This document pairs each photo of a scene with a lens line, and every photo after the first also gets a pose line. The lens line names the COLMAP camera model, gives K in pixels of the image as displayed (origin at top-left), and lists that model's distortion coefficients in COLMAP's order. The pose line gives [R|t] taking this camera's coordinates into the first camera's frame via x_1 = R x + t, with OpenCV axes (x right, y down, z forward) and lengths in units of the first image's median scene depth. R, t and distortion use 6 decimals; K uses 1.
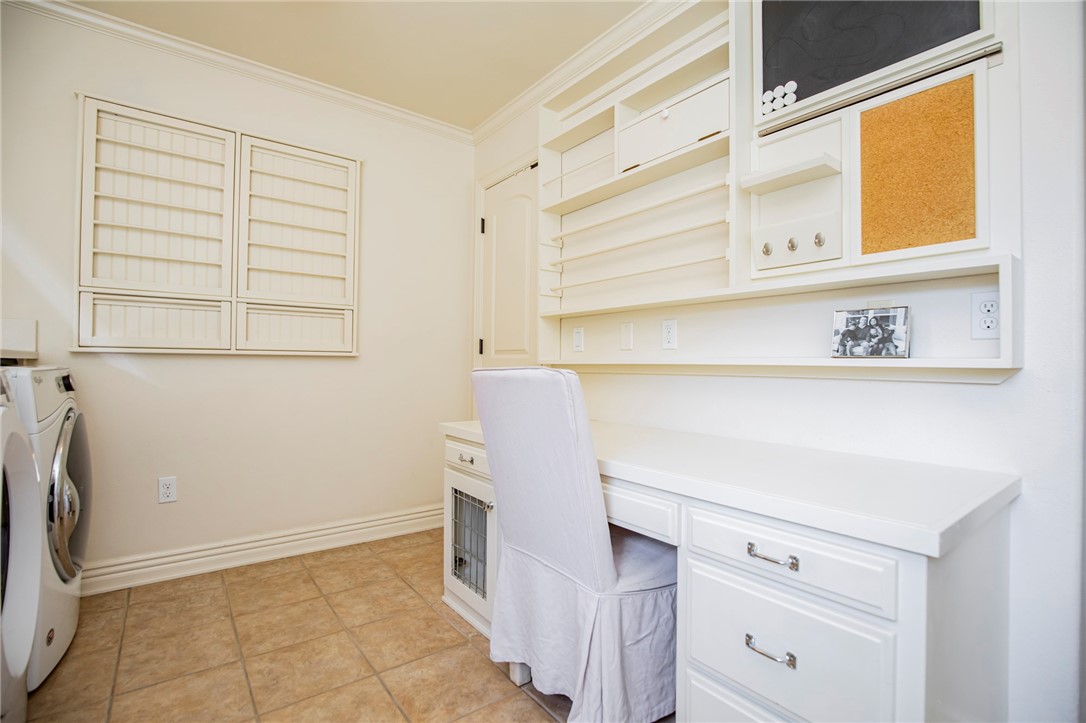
lens RADIAL K [[511.3, 0, 544.4], [0, 511.3, 360.0], [0, 0, 1]] dist [-0.028911, 0.001097]
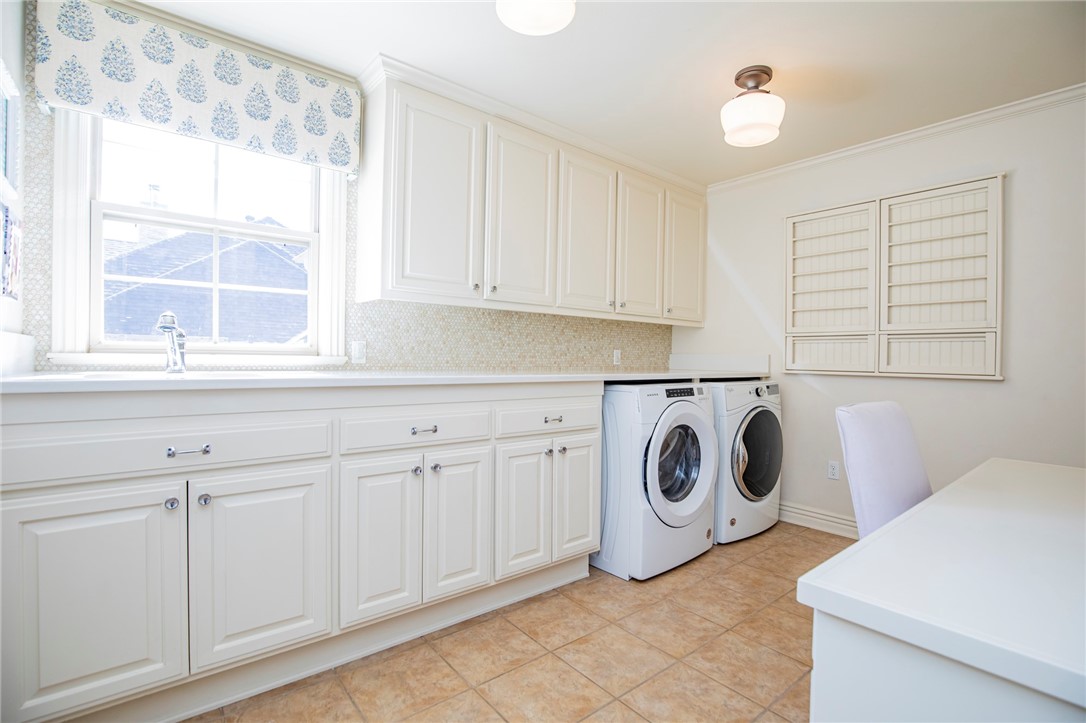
lens RADIAL K [[511.3, 0, 543.7], [0, 511.3, 361.6], [0, 0, 1]] dist [-0.028911, 0.001097]
pose [[0.017326, -0.000426, -0.999850, 0.671759], [-0.003868, 0.999992, -0.000493, -0.045745], [0.999842, 0.003876, 0.017324, 0.151710]]
